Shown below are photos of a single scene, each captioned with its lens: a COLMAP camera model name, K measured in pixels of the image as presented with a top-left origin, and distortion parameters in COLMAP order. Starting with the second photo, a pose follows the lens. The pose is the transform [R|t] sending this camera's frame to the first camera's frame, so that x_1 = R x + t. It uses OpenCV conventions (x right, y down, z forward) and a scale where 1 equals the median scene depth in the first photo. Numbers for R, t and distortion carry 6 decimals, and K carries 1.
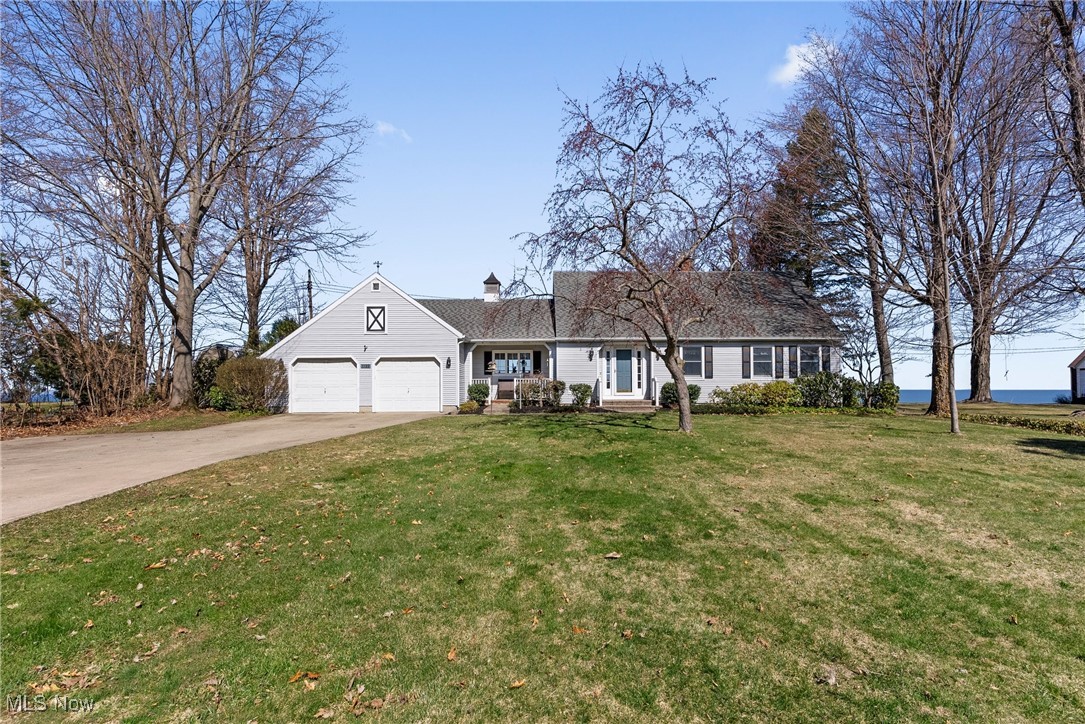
lens RADIAL K [[566.7, 0, 544.0], [0, 566.7, 363.1], [0, 0, 1]] dist [-0.000991, 0.000022]
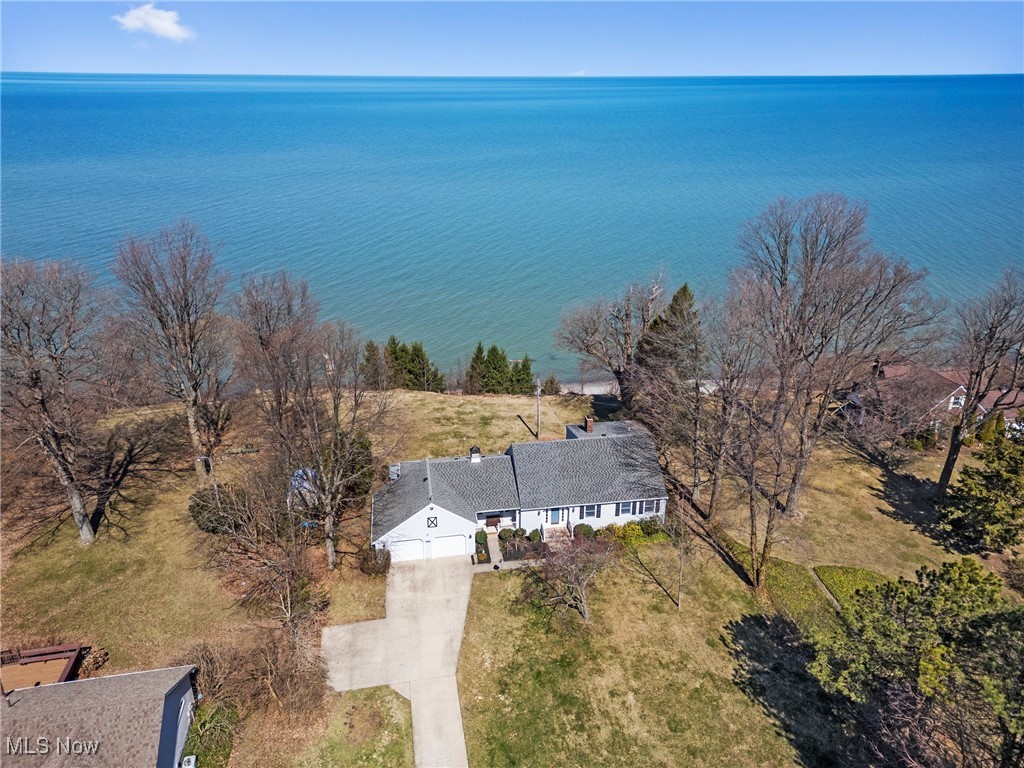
lens RADIAL K [[705.3, 0, 512.2], [0, 705.3, 384.5], [0, 0, 1]] dist [0.003103, 0.000378]
pose [[0.988960, -0.057503, 0.136568, -0.308899], [-0.001878, 0.916694, 0.399586, -1.379842], [-0.148168, -0.395431, 0.906466, -0.979547]]
